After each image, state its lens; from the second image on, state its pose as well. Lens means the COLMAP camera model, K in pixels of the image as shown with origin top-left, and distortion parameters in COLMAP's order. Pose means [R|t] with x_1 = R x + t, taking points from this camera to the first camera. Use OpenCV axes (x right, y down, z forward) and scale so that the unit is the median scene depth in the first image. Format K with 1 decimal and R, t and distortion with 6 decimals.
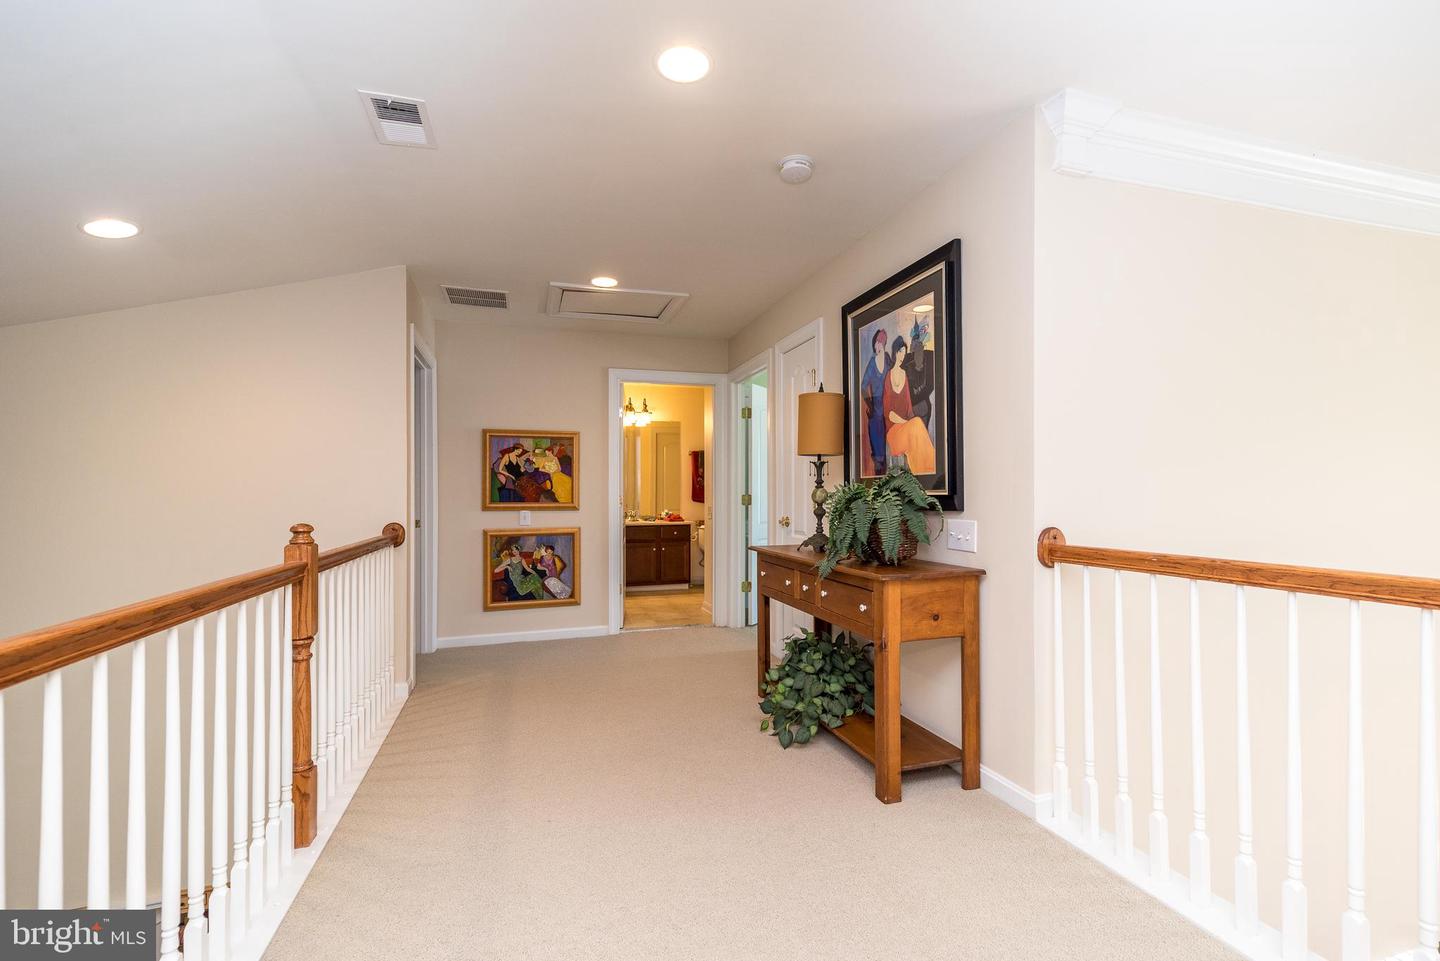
lens RADIAL K [[626.7, 0, 717.9], [0, 626.7, 465.4], [0, 0, 1]] dist [0.004008, 0.000391]
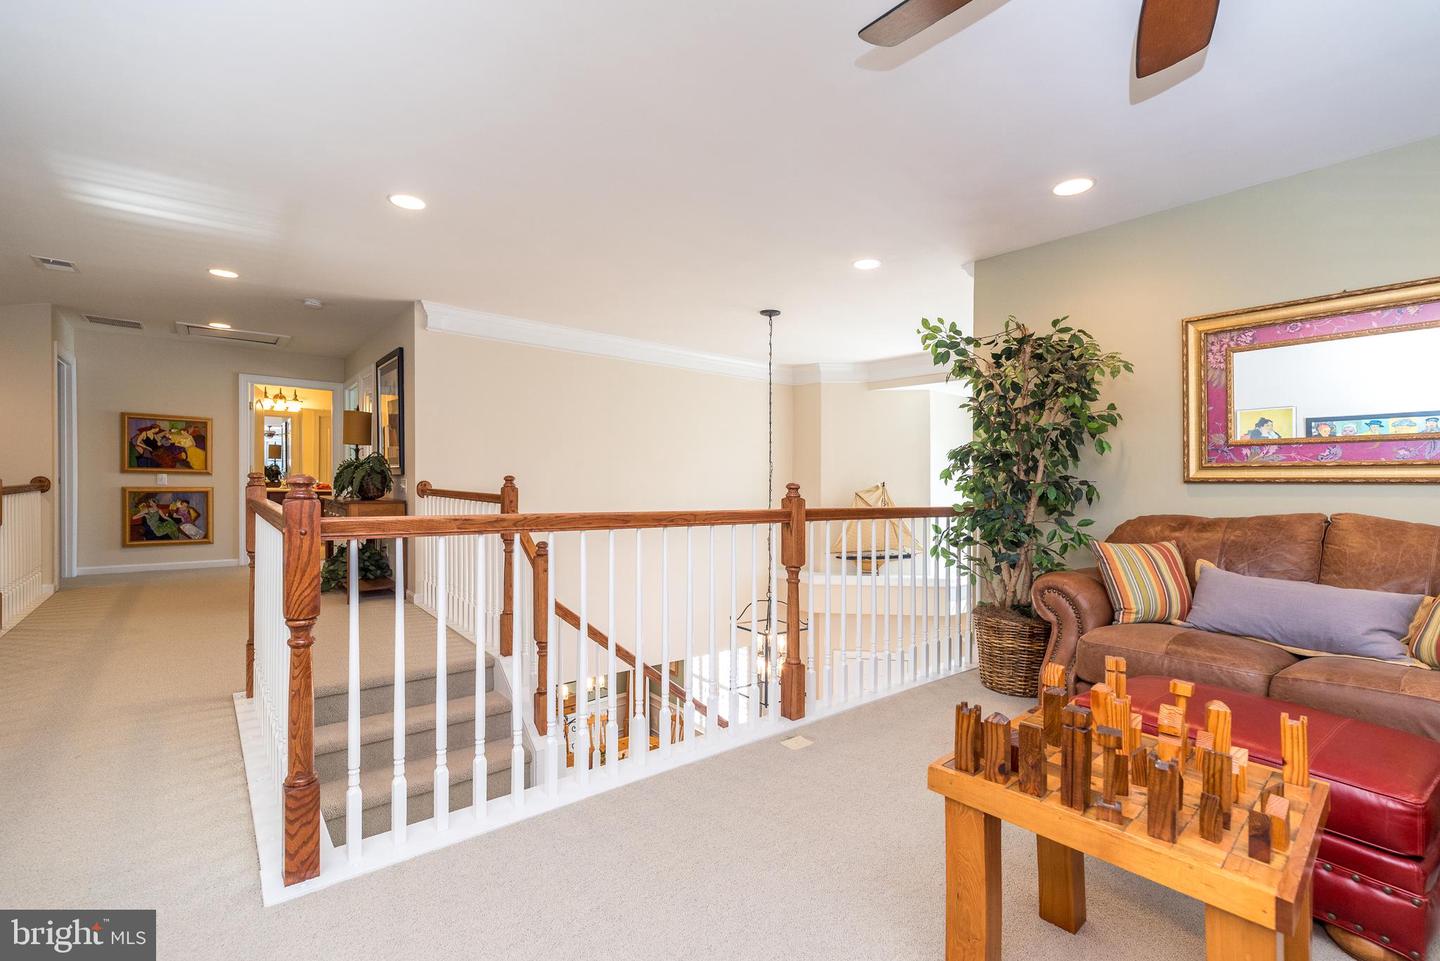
lens RADIAL K [[626.7, 0, 717.7], [0, 626.7, 485.2], [0, 0, 1]] dist [0.004008, 0.000391]
pose [[0.925531, 0.023410, 0.377948, 0.293531], [-0.043859, 0.997997, 0.045586, -0.018620], [-0.376124, -0.058768, 0.924704, -0.715454]]
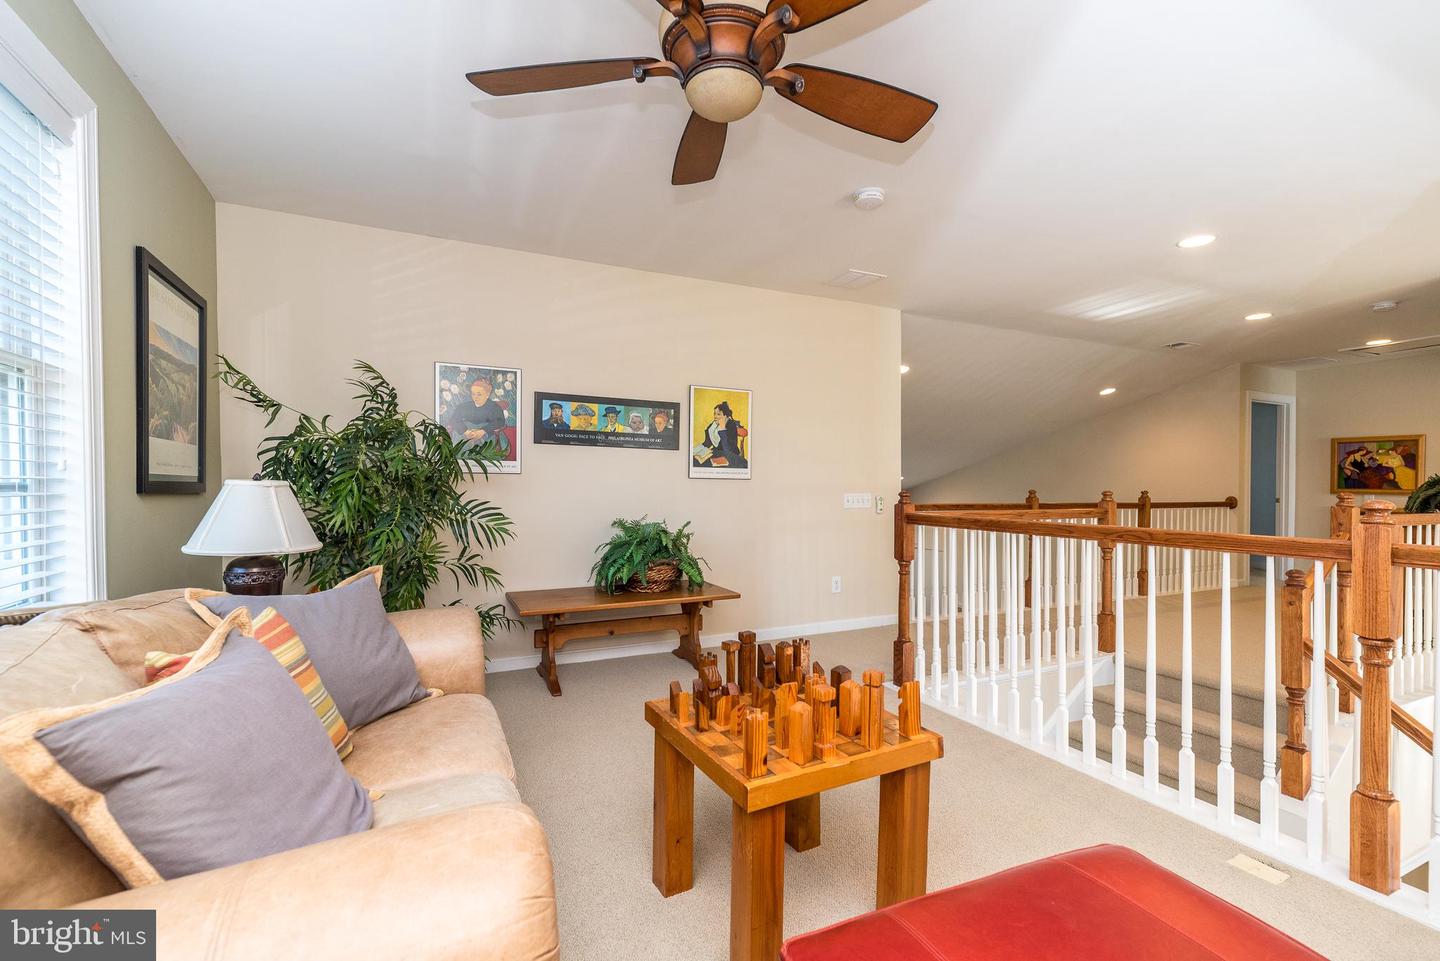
lens RADIAL K [[626.7, 0, 716.9], [0, 626.7, 489.7], [0, 0, 1]] dist [0.004008, 0.000391]
pose [[0.143734, 0.017682, -0.989458, 0.862652], [0.037304, 0.999033, 0.023272, -0.025238], [0.988913, -0.040256, 0.142935, -0.626458]]
